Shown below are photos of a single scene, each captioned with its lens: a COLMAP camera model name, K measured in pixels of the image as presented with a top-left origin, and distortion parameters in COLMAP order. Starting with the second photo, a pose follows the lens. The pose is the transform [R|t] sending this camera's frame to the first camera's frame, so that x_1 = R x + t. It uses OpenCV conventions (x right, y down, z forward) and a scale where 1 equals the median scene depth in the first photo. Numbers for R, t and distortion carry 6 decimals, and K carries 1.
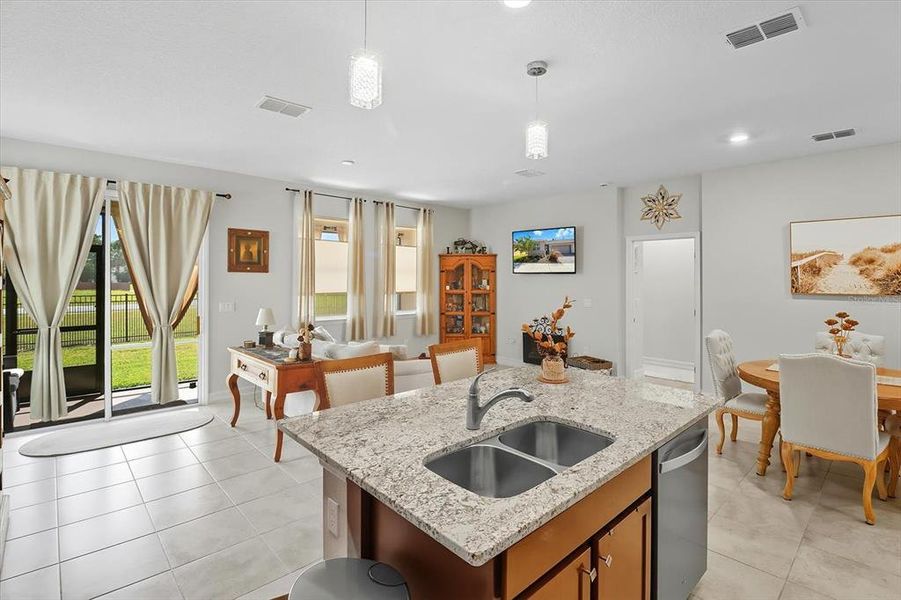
lens RADIAL K [[428.0, 0, 452.2], [0, 428.0, 279.7], [0, 0, 1]] dist [-0.000957, -0.011511]
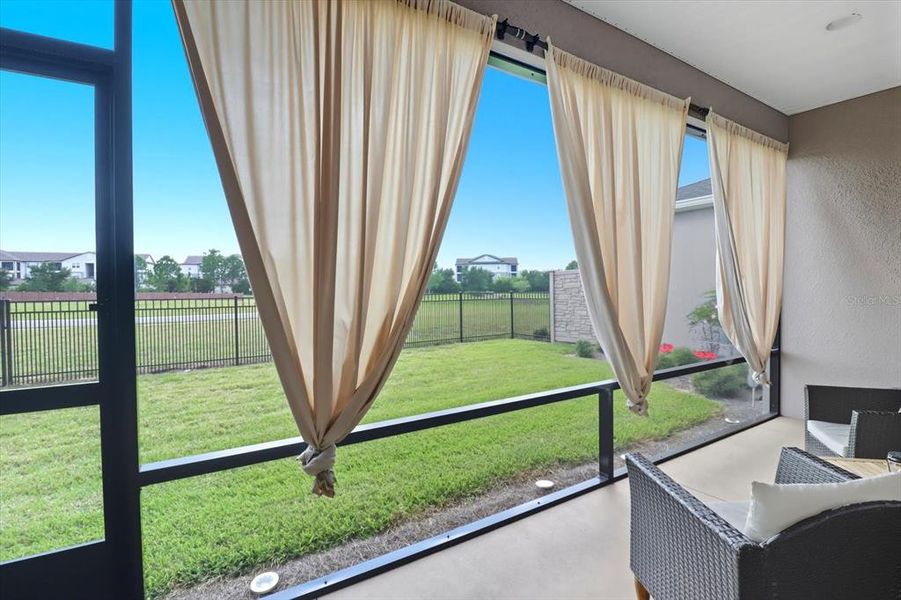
lens RADIAL K [[424.0, 0, 452.1], [0, 424.0, 287.4], [0, 0, 1]] dist [-0.000583, -0.011263]
pose [[0.981941, -0.016341, -0.188478, -0.637300], [0.015938, 0.999866, -0.003653, 0.059550], [0.188512, 0.000583, 0.982071, 0.860242]]
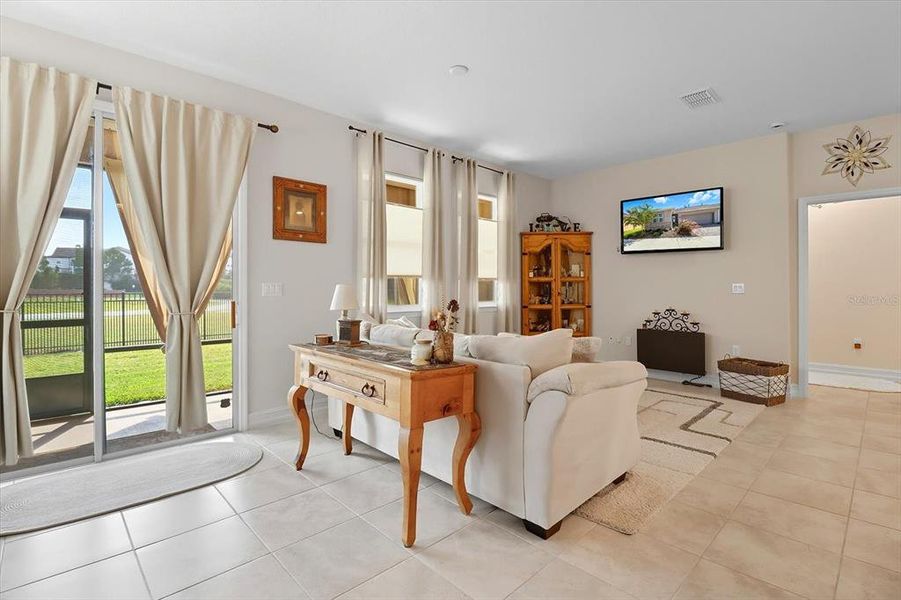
lens RADIAL K [[424.0, 0, 452.1], [0, 424.0, 287.4], [0, 0, 1]] dist [-0.000583, -0.011263]
pose [[0.999914, -0.004406, 0.012333, -0.227148], [0.004420, 0.999990, -0.001114, 0.058857], [-0.012328, 0.001168, 0.999923, 0.287226]]
